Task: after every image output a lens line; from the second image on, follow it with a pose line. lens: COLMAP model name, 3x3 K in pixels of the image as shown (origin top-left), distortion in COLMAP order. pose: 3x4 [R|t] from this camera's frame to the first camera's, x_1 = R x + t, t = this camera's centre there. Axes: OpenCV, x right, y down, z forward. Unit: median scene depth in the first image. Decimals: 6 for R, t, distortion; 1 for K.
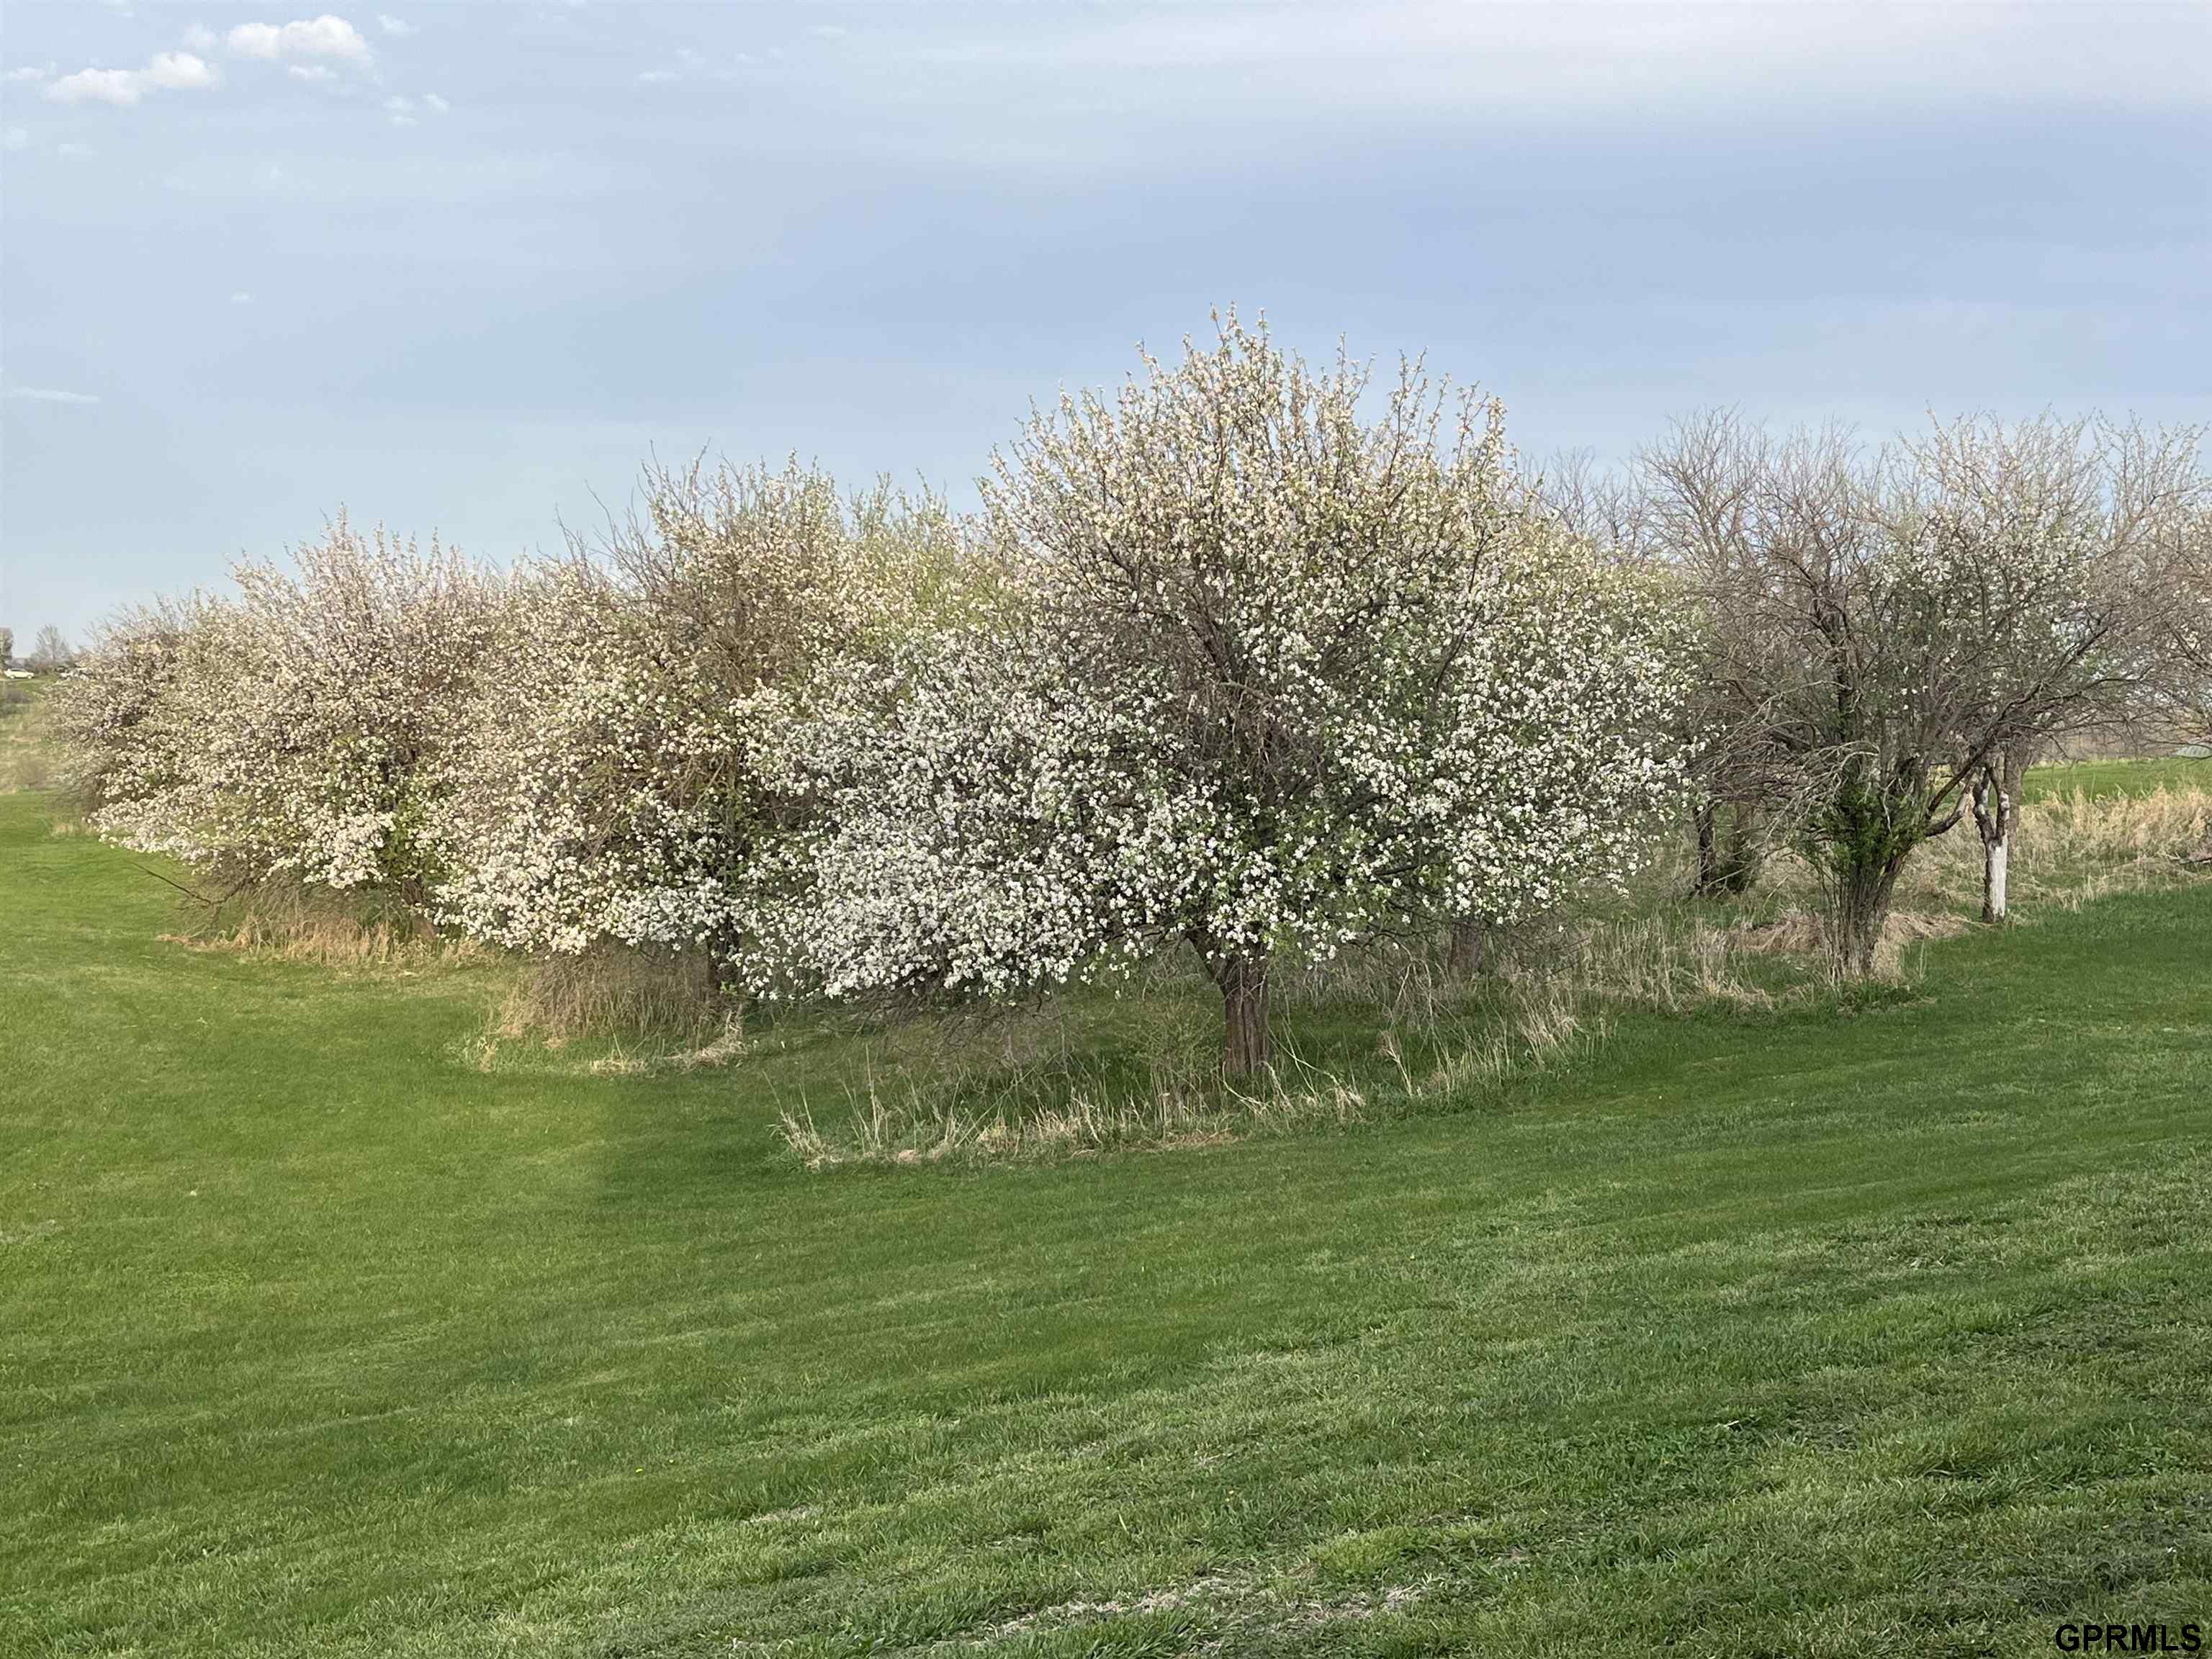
lens RADIAL K [[2559.7, 0, 1106.0], [0, 2559.7, 829.5], [0, 0, 1]] dist [0.004568, 0.001865]
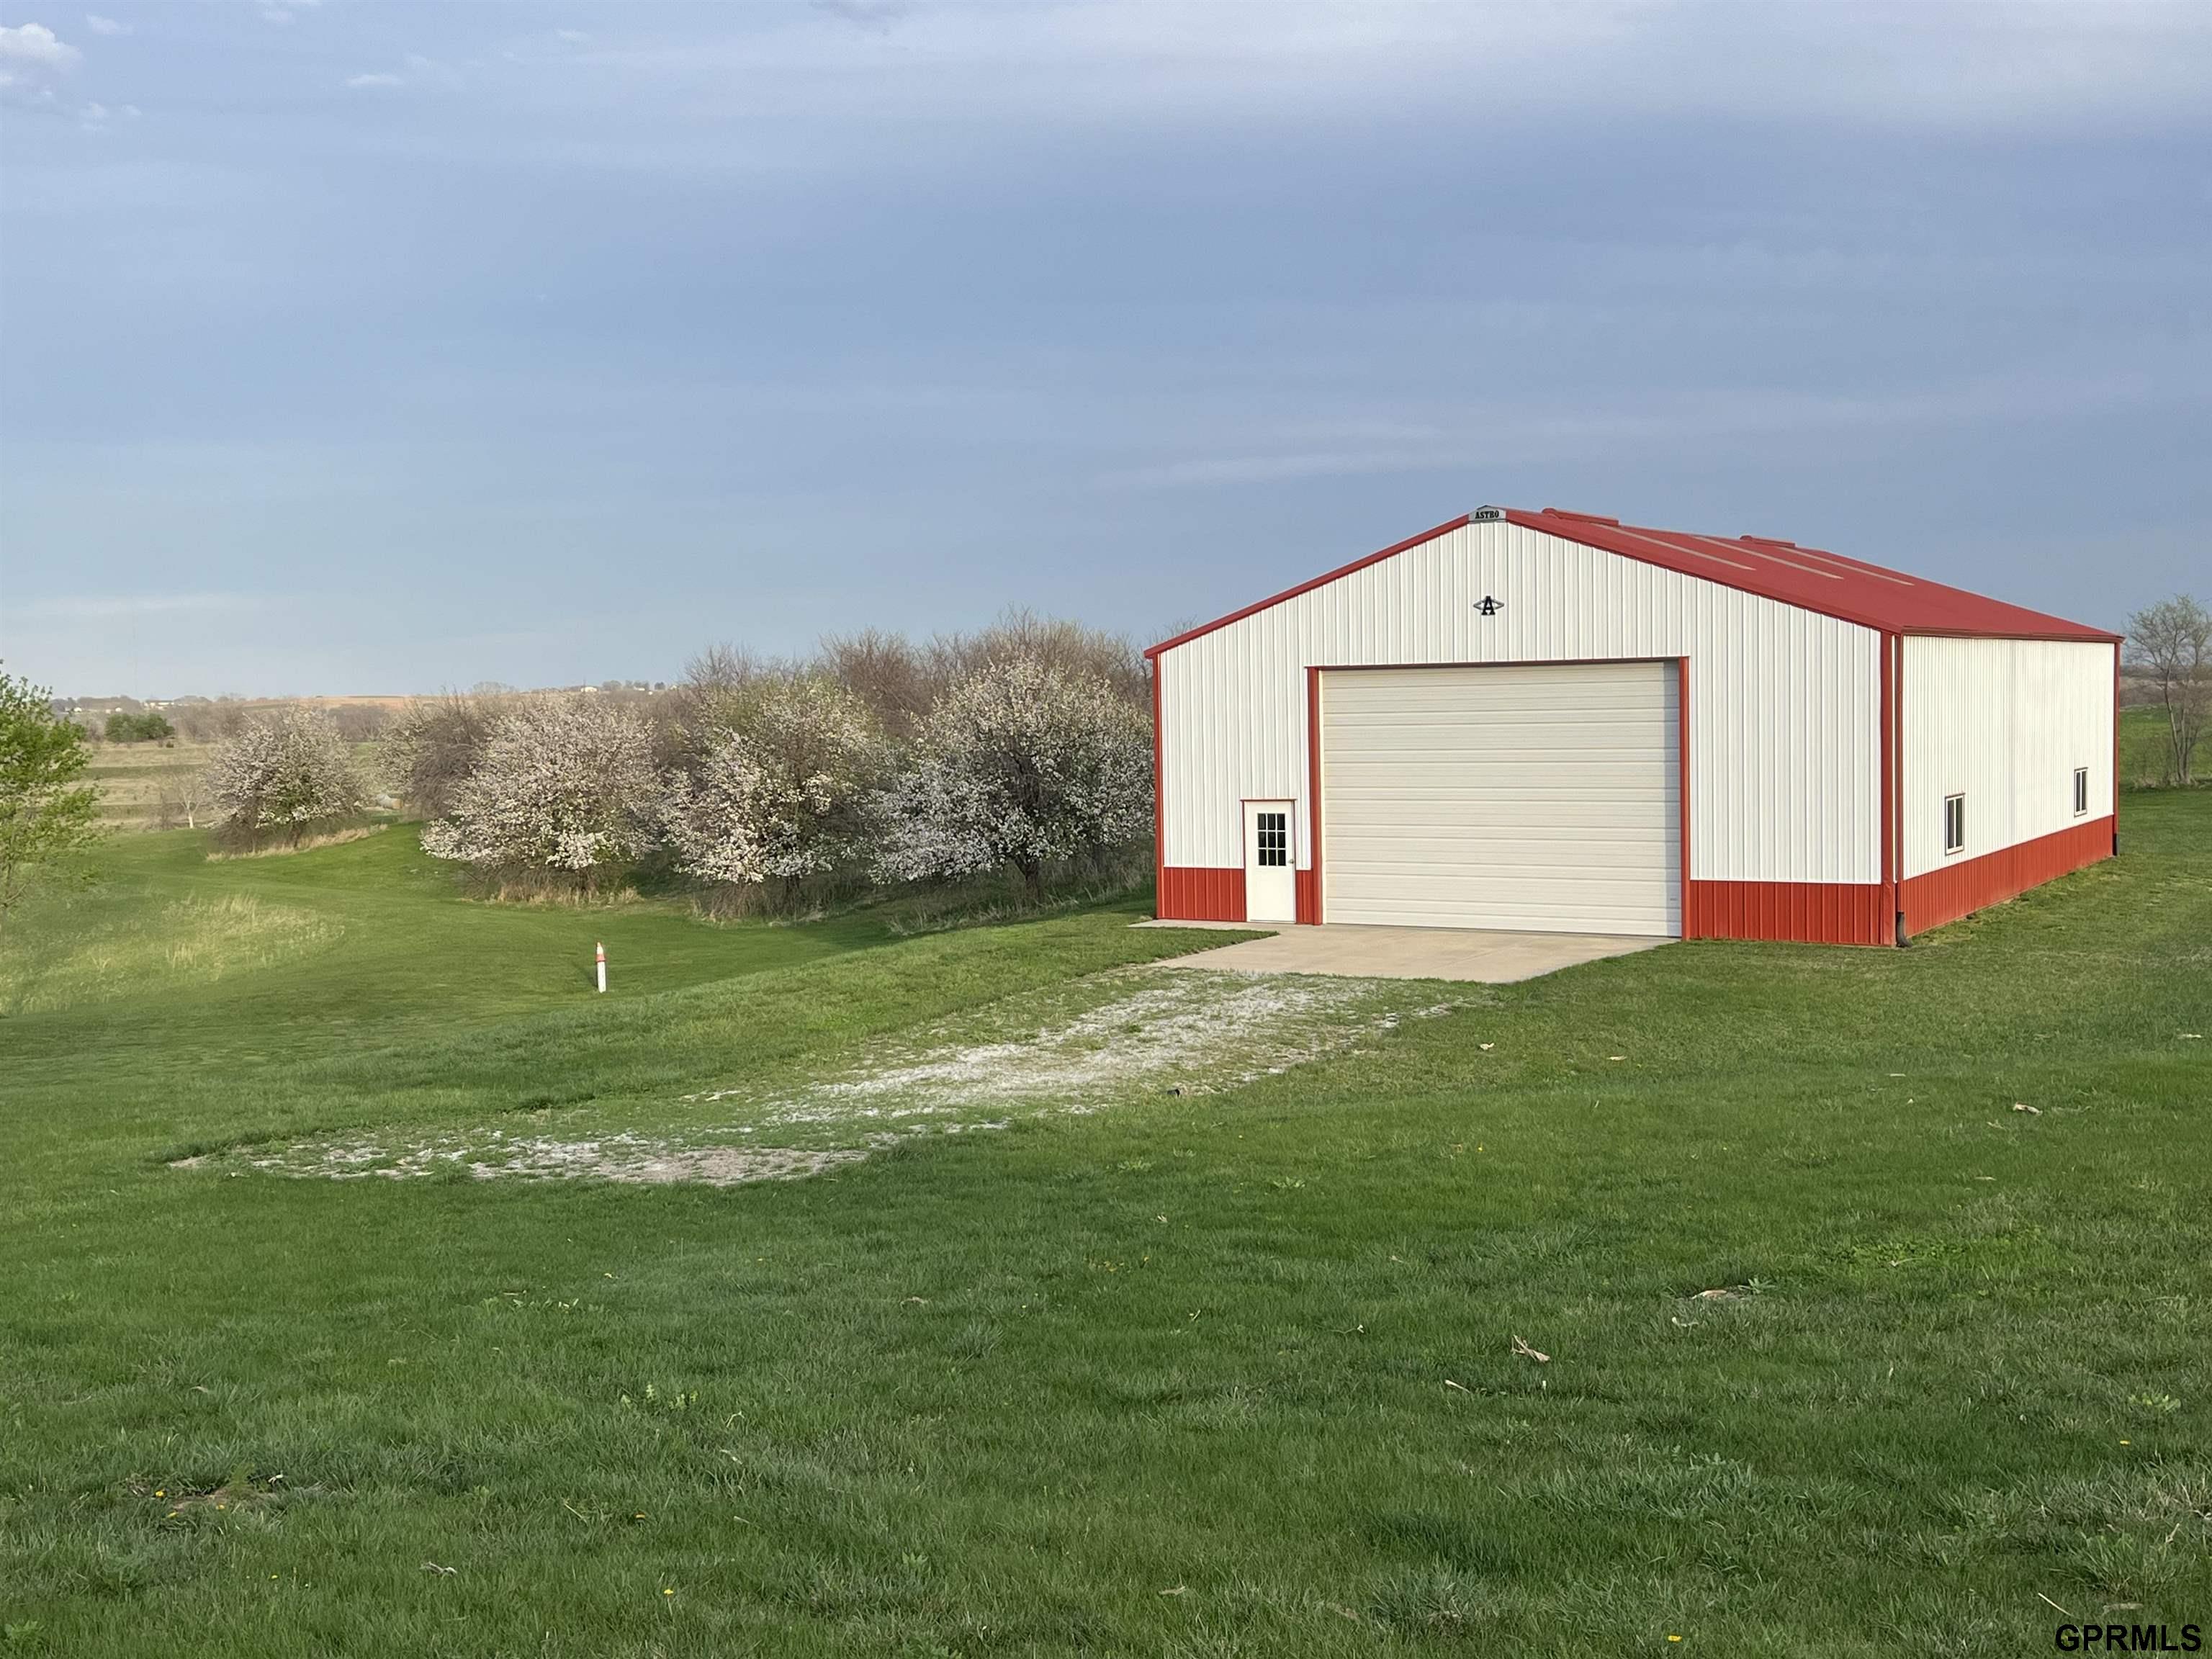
lens RADIAL K [[2458.2, 0, 1106.0], [0, 2458.2, 829.5], [0, 0, 1]] dist [-0.000797, -0.000515]
pose [[0.983626, -0.048527, 0.173564, -0.392895], [0.047779, 0.998822, 0.008488, -0.011370], [-0.173772, -0.000056, 0.984786, -2.031509]]
